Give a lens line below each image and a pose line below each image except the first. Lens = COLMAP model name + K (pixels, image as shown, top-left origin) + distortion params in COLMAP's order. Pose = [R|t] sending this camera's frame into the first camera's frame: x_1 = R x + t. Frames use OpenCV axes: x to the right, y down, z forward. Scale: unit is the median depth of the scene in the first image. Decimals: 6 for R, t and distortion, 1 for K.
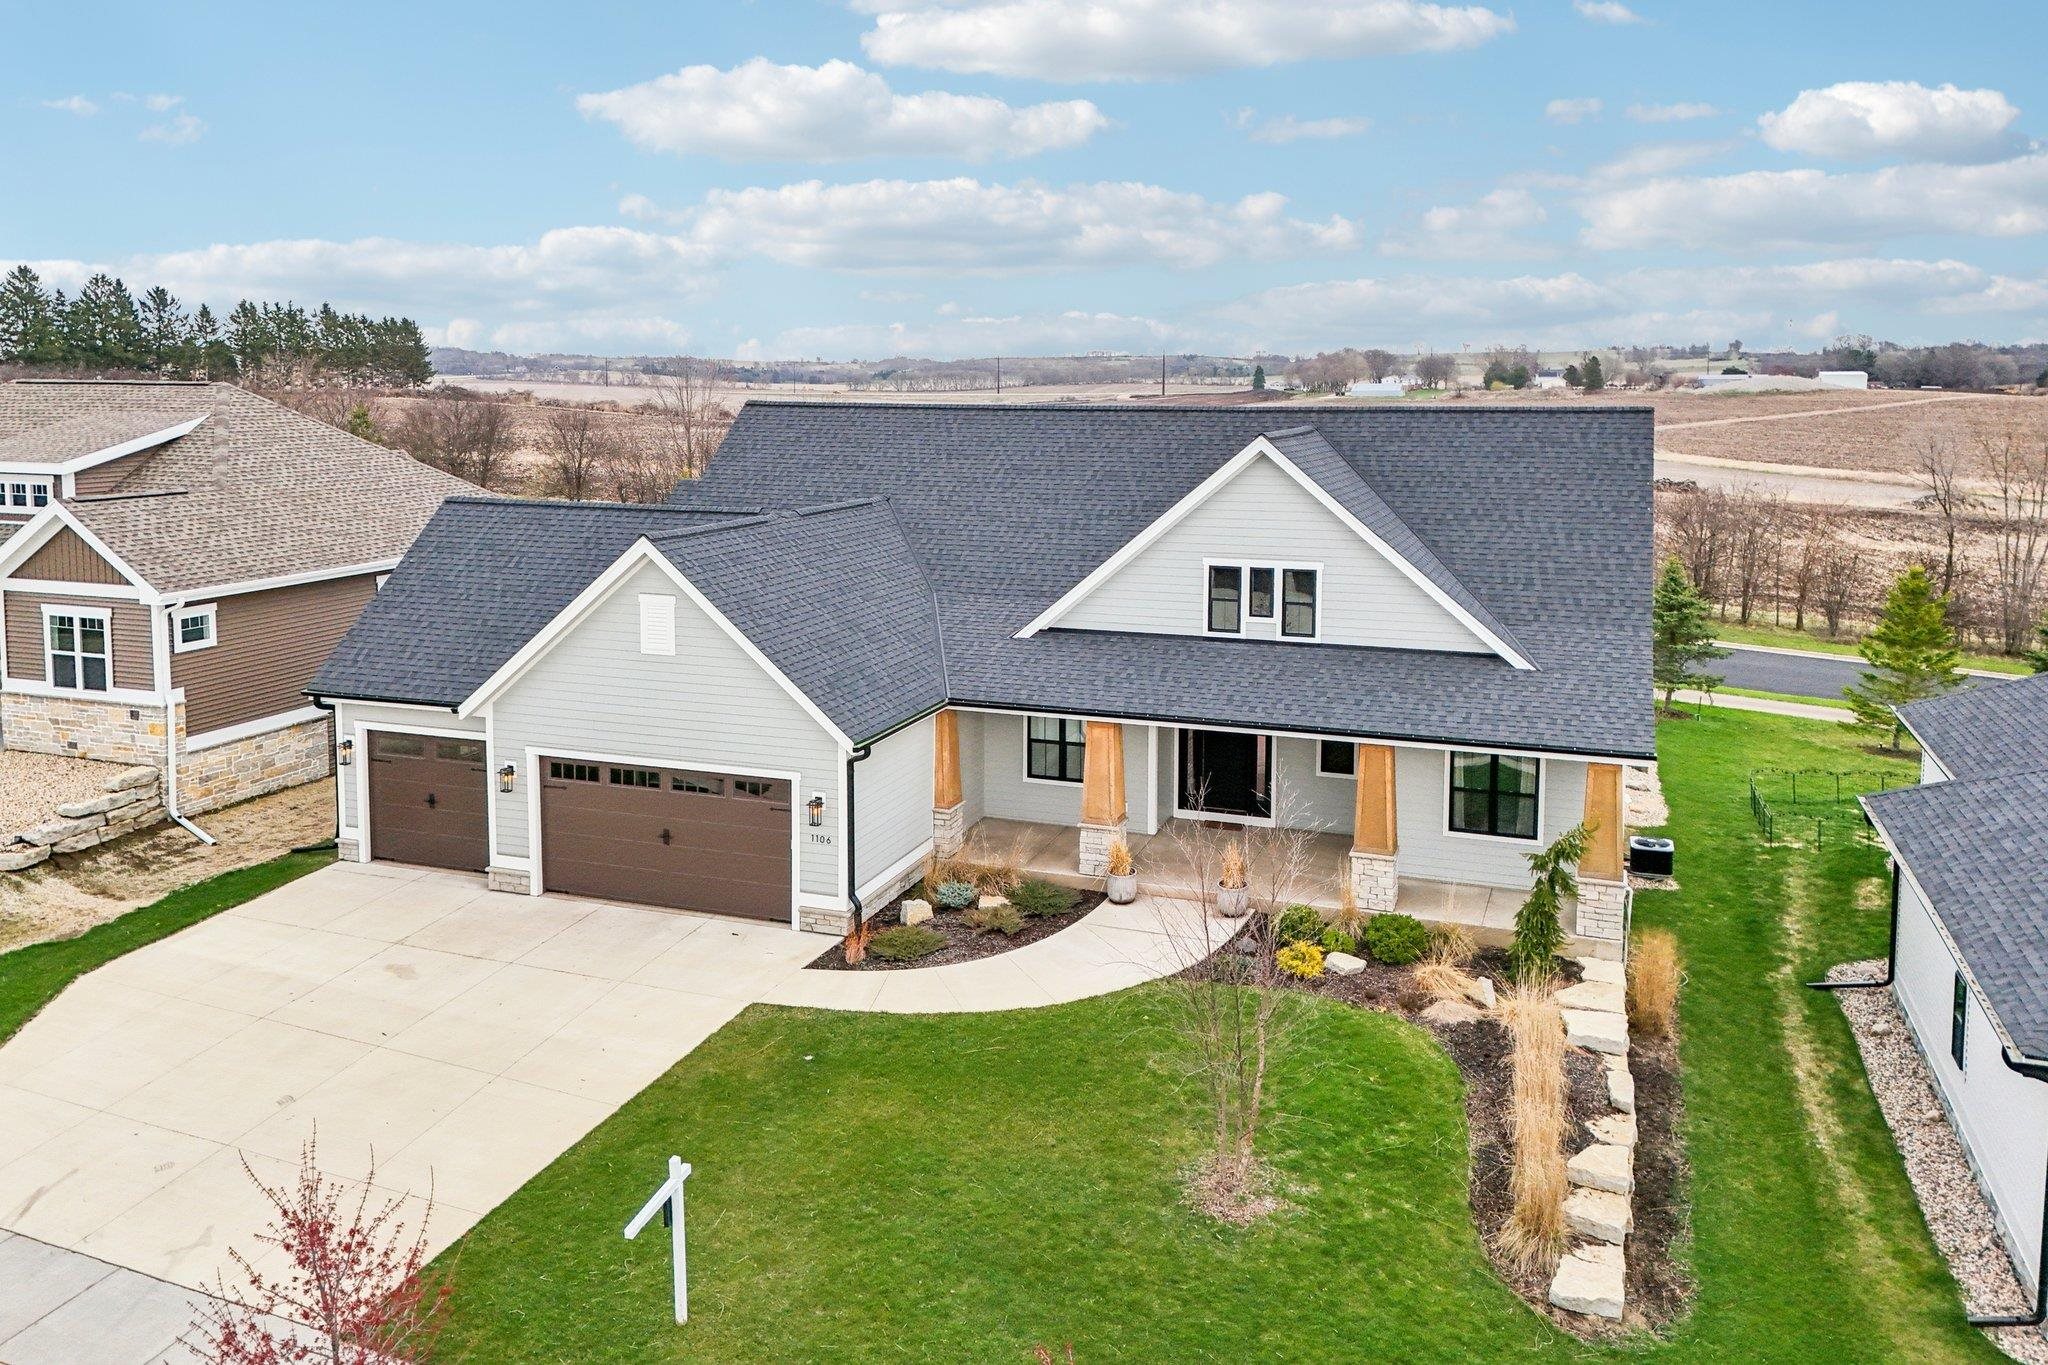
lens RADIAL K [[1559.1, 0, 1026.3], [0, 1559.1, 547.4], [0, 0, 1]] dist [0.057924, -0.052057]
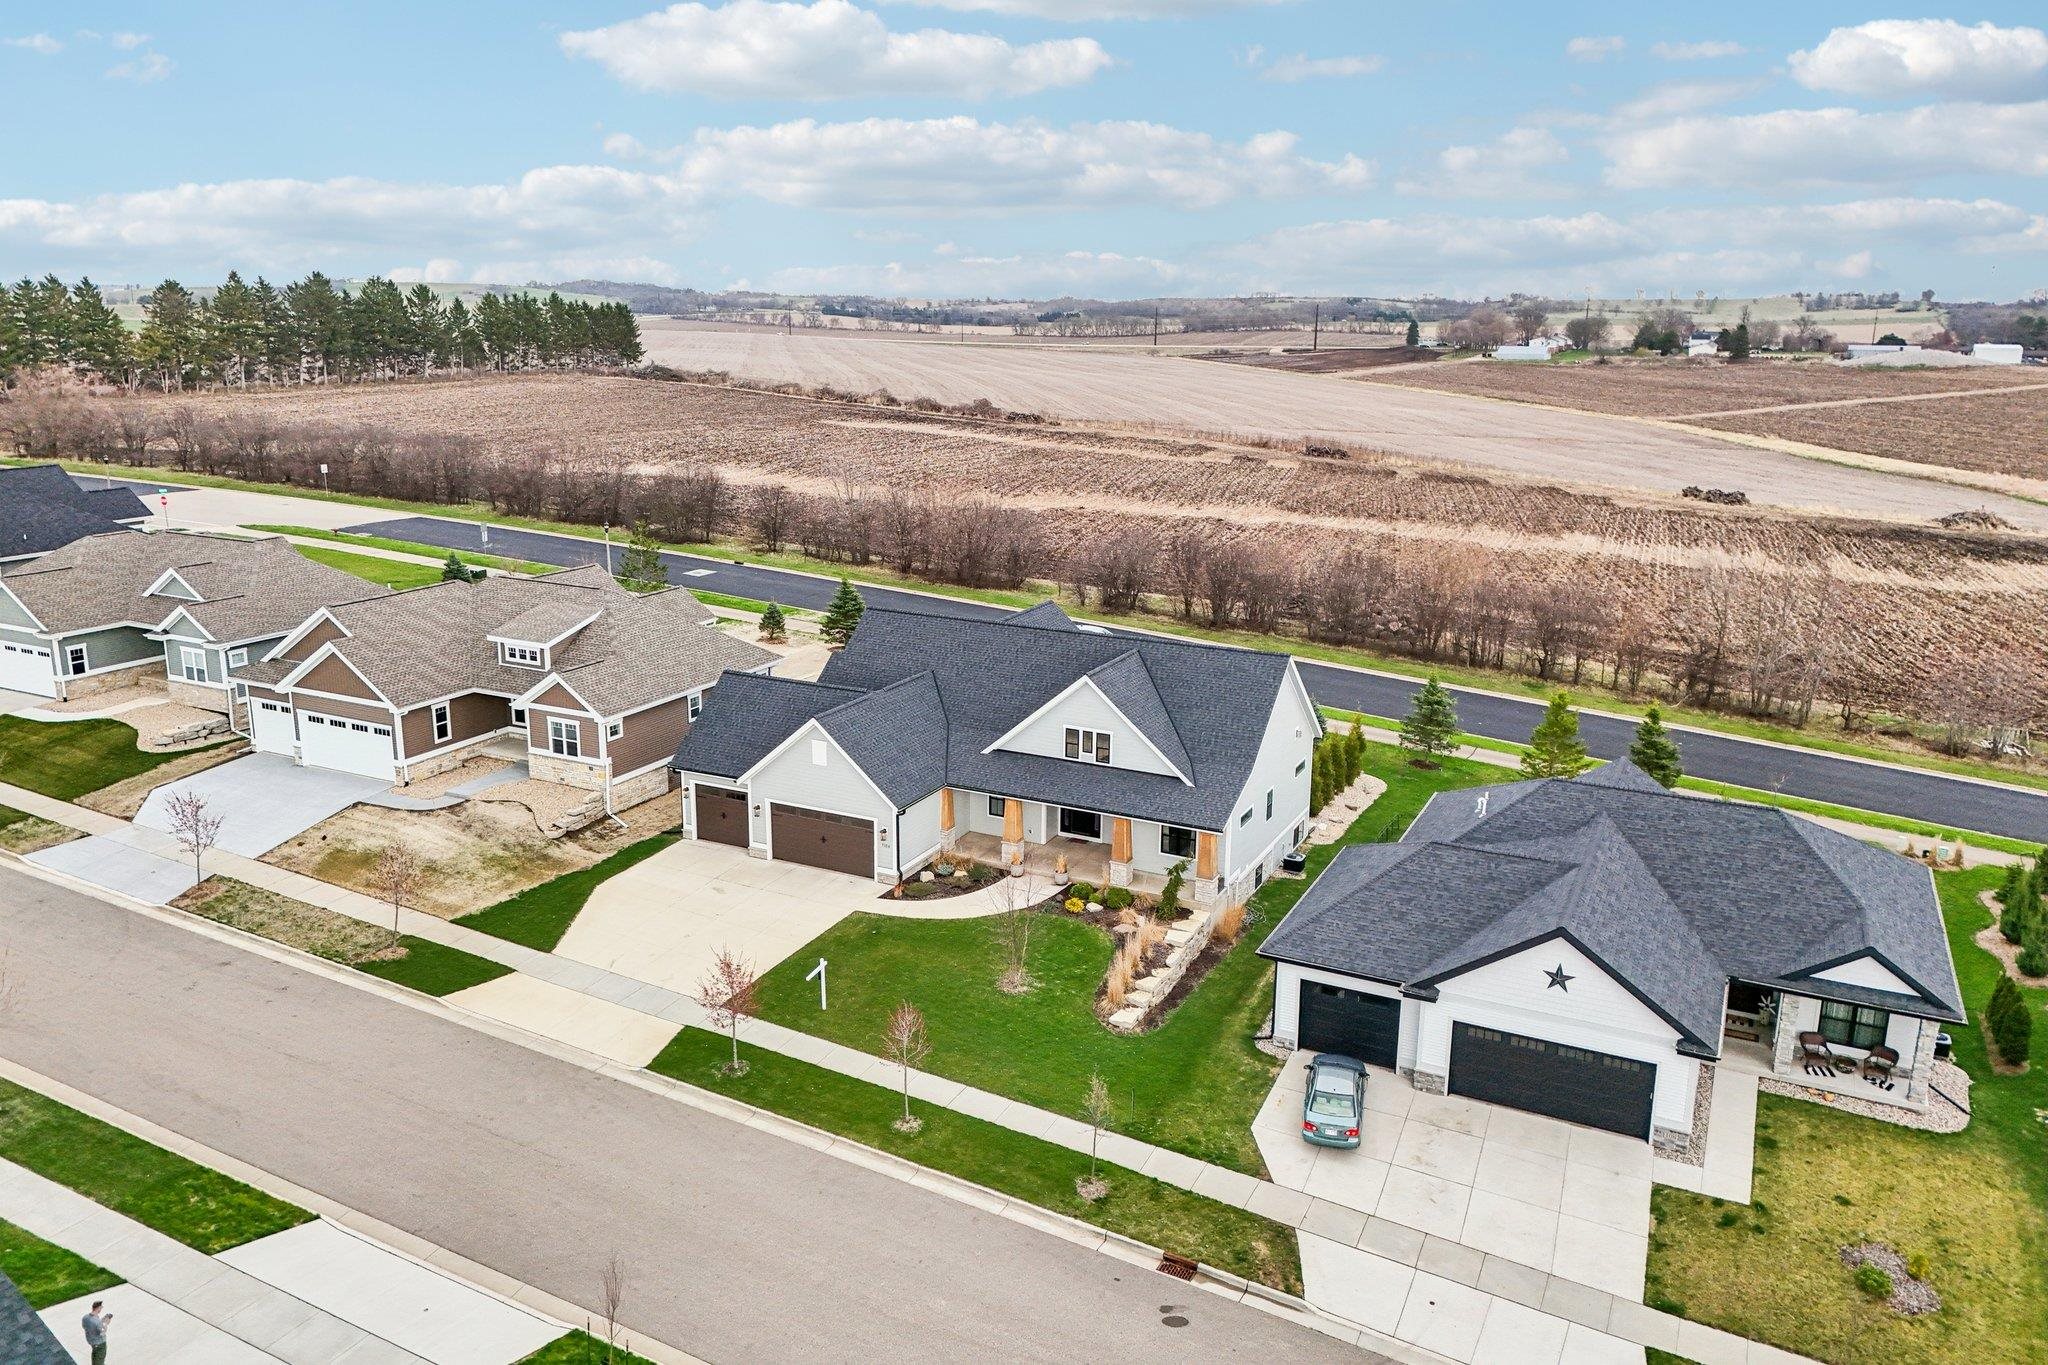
lens RADIAL K [[1500.9, 0, 1024.0], [0, 1500.9, 682.5], [0, 0, 1]] dist [0.086063, -0.086259]
pose [[0.993806, 0.037047, -0.104773, 0.283144], [-0.022686, 0.990576, 0.135075, -0.343874], [0.108789, -0.131861, 0.985280, -1.107531]]
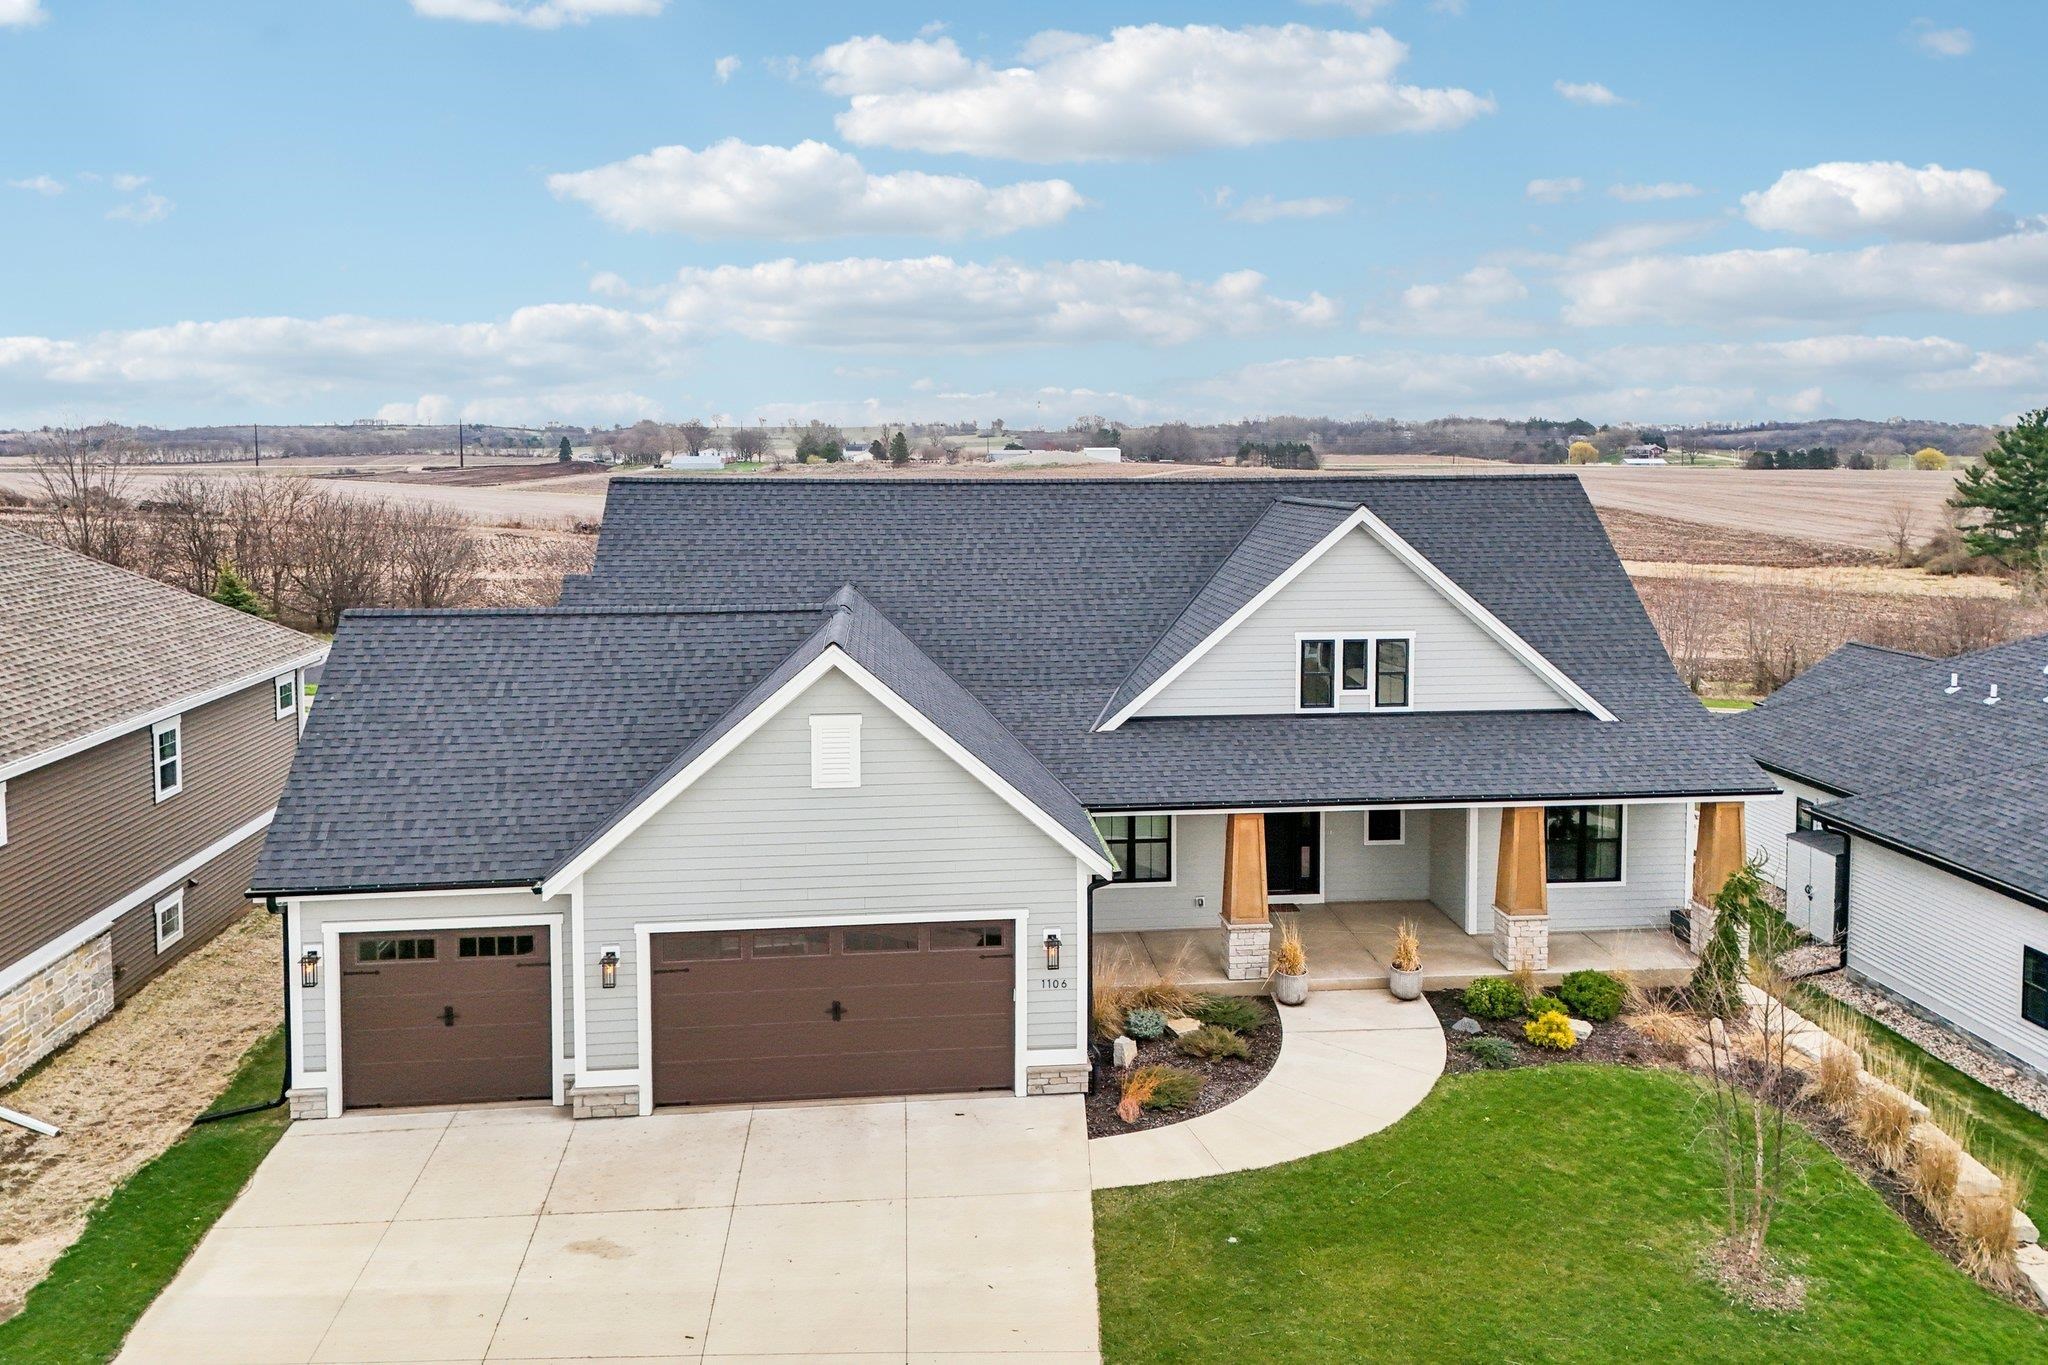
lens RADIAL K [[1544.5, 0, 1047.7], [0, 1544.5, 579.9], [0, 0, 1]] dist [0.063225, -0.056296]
pose [[0.895664, -0.040226, 0.442908, -0.457961], [0.051502, 0.998582, -0.013456, -0.021745], [-0.441739, 0.034863, 0.896466, 0.209159]]
